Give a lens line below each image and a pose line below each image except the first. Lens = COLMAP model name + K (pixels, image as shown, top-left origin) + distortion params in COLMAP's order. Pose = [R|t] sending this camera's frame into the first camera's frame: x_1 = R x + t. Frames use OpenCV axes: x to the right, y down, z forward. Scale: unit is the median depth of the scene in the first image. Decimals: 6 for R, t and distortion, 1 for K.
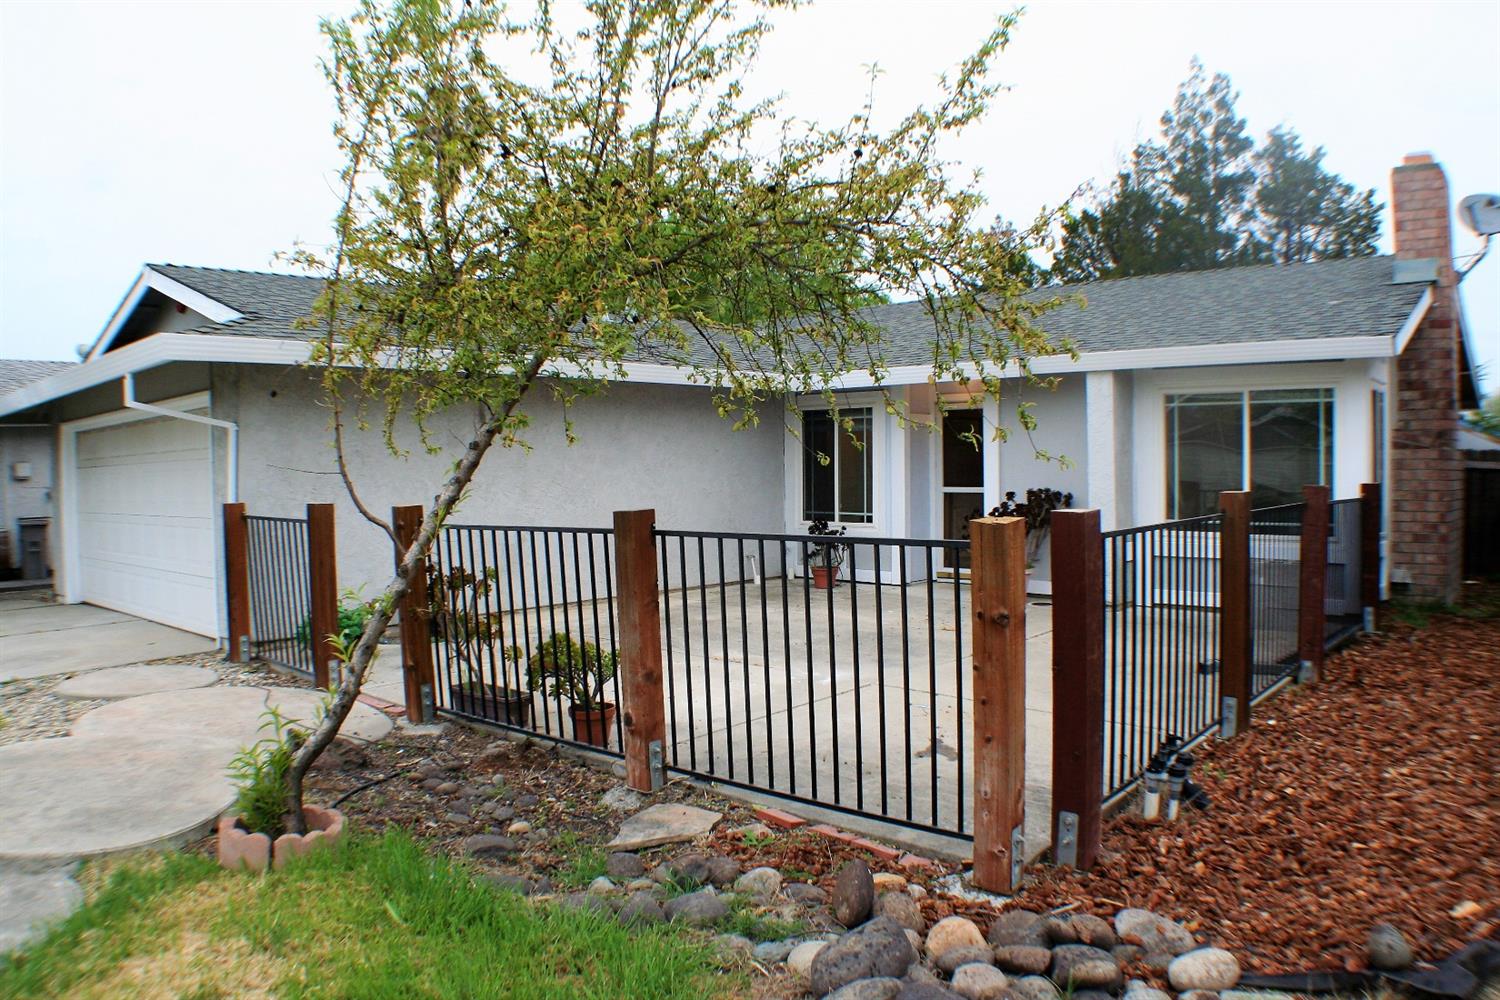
lens RADIAL K [[1284.3, 0, 750.0], [0, 1284.3, 500.0], [0, 0, 1]] dist [-0.215269, 0.004380]
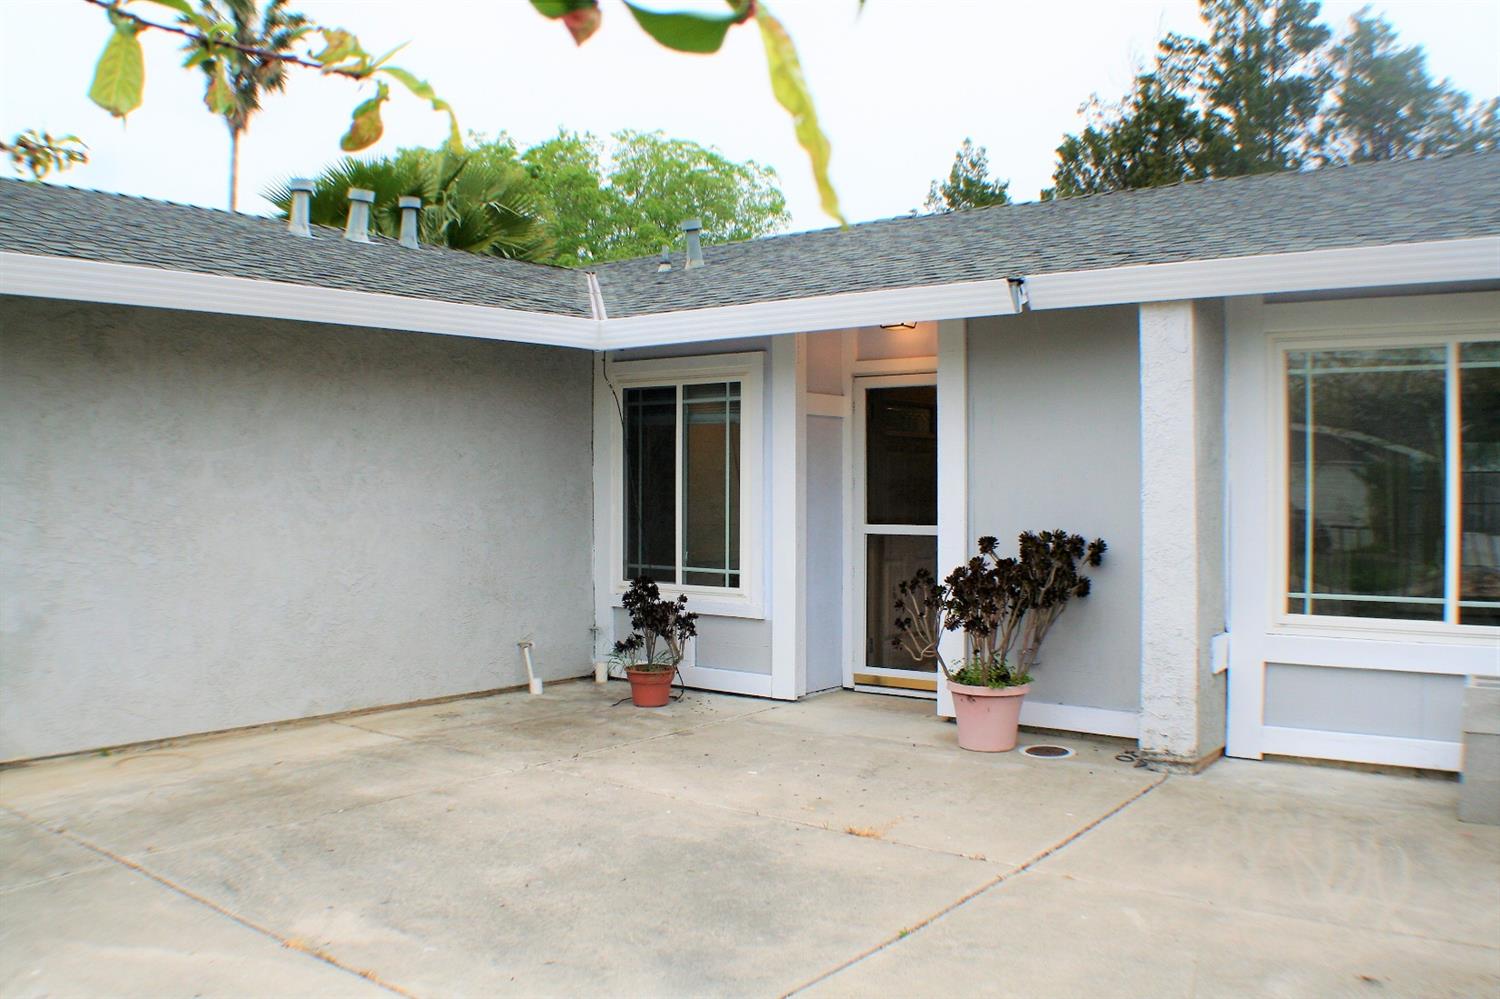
lens RADIAL K [[1399.8, 0, 750.0], [0, 1399.8, 499.5], [0, 0, 1]] dist [-0.169842, -0.010116]
pose [[0.999161, 0.007586, 0.040237, 0.074818], [-0.006932, 0.999842, -0.016364, -0.010483], [-0.040355, 0.016072, 0.999056, 0.385429]]
